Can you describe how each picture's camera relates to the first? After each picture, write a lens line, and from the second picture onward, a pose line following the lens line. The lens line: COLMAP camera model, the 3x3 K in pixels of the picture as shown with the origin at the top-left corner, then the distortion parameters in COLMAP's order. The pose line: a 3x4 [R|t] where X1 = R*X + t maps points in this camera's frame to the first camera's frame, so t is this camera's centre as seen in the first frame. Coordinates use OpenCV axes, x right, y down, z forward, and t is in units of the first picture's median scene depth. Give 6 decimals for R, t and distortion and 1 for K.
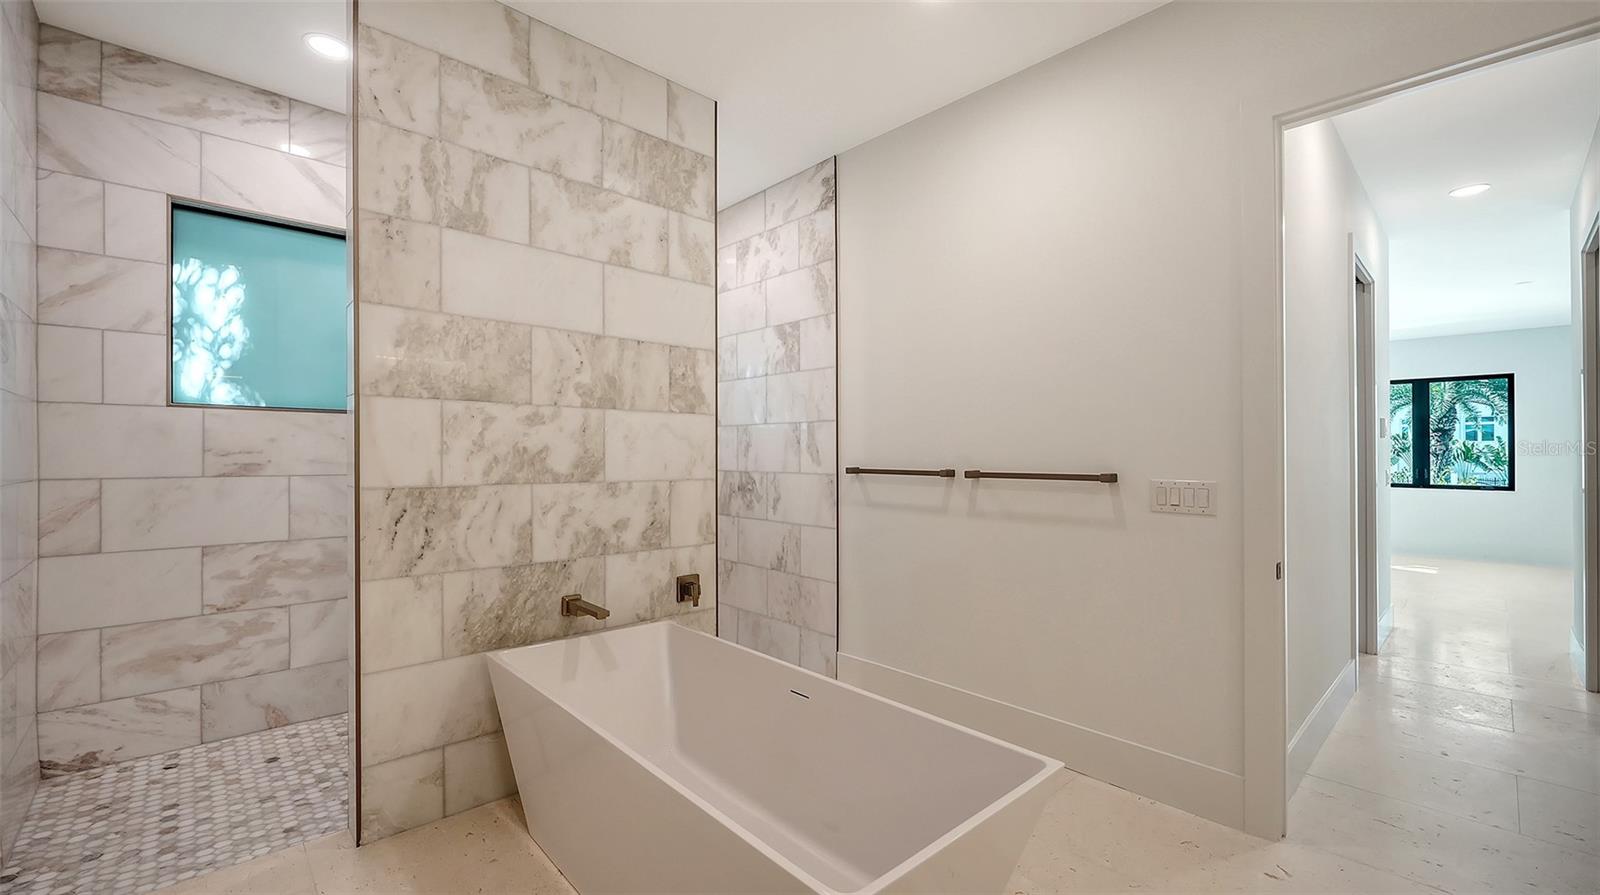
lens RADIAL K [[660.4, 0, 793.8], [0, 660.4, 449.9], [0, 0, 1]] dist [0.000792, -0.000073]
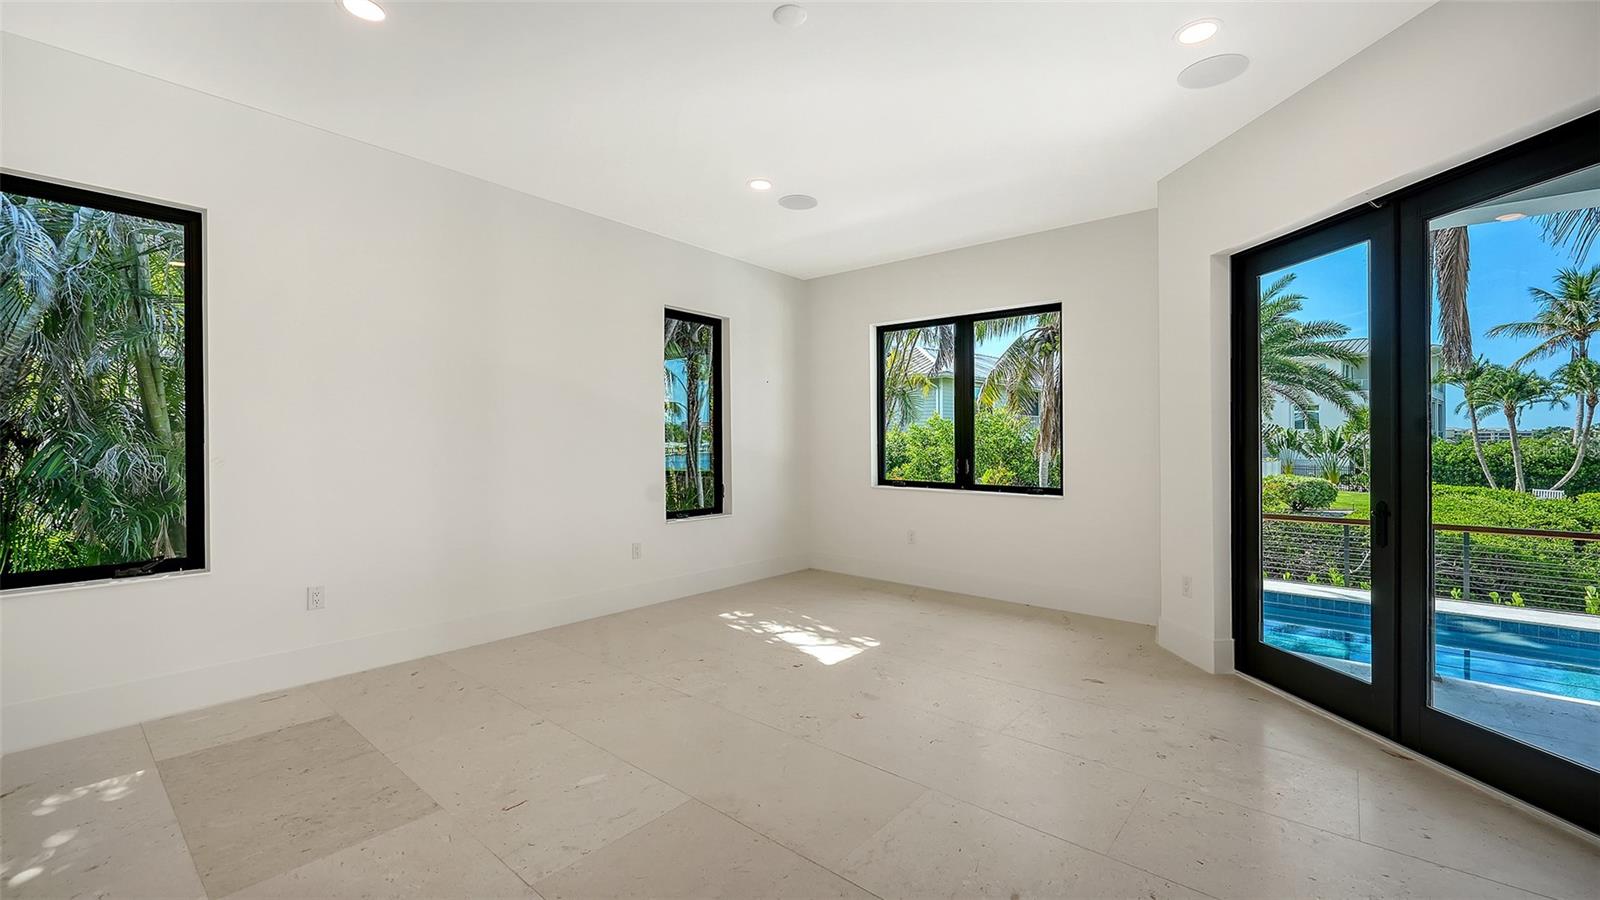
lens RADIAL K [[660.4, 0, 807.3], [0, 660.4, 447.3], [0, 0, 1]] dist [0.000792, -0.000073]
pose [[0.992068, -0.007424, 0.125482, 0.268125], [0.006454, 0.999946, 0.008133, 0.003919], [-0.125535, -0.007259, 0.992063, 0.142454]]
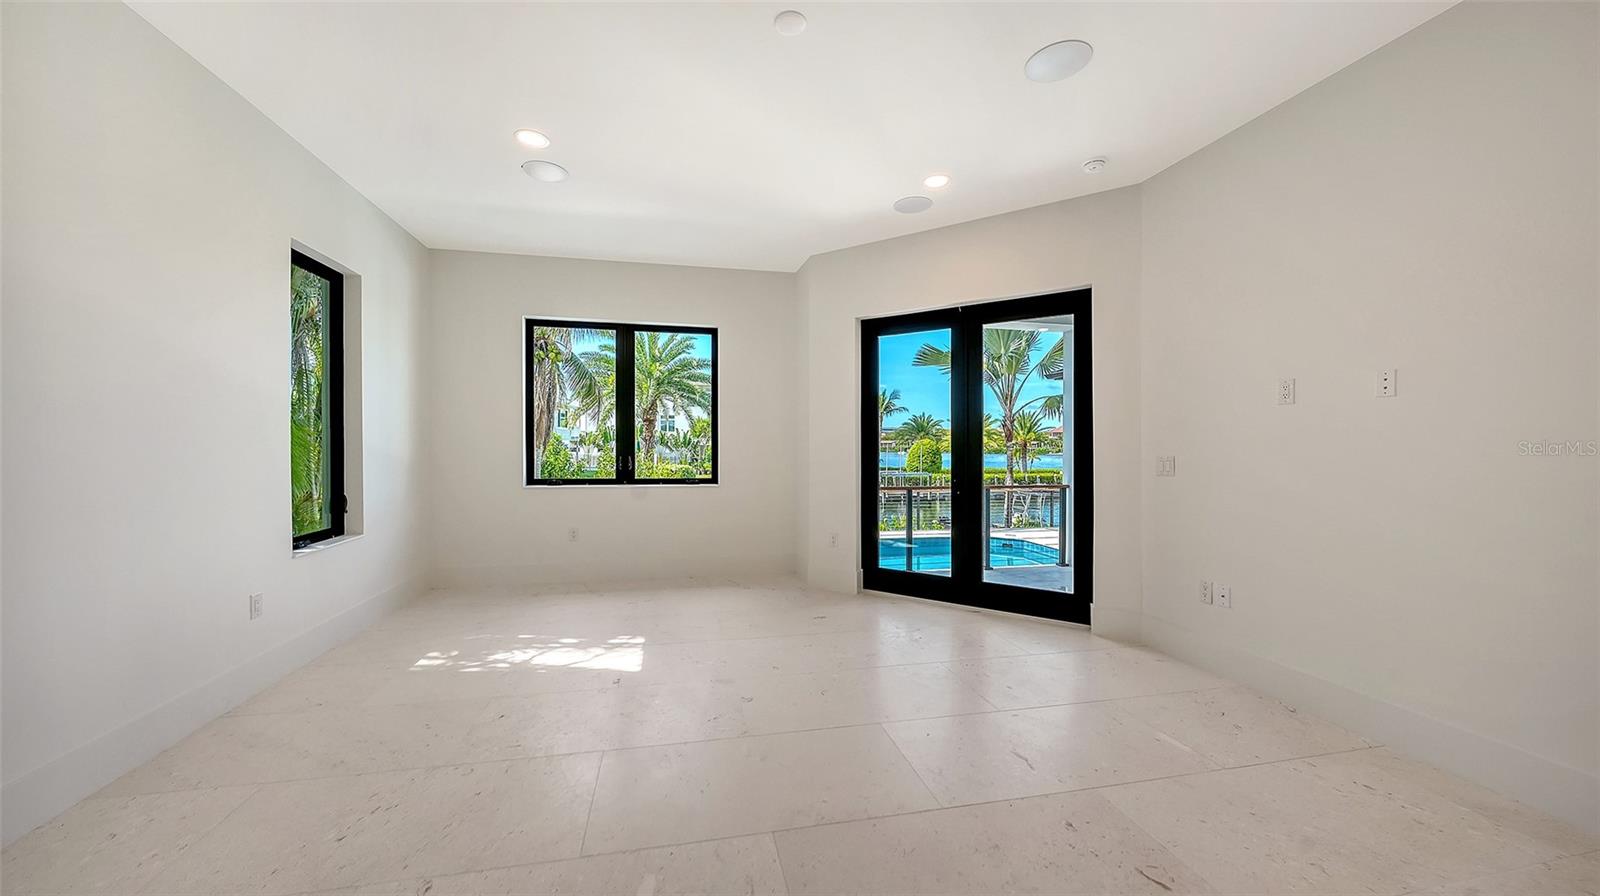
lens RADIAL K [[563.7, 0, 797.8], [0, 563.7, 445.4], [0, 0, 1]] dist [-0.001076, 0.000029]
pose [[0.511986, -0.010457, 0.858930, 0.198783], [-0.000763, 0.999920, 0.012628, 0.003507], [-0.858993, -0.007121, 0.511937, 0.201314]]
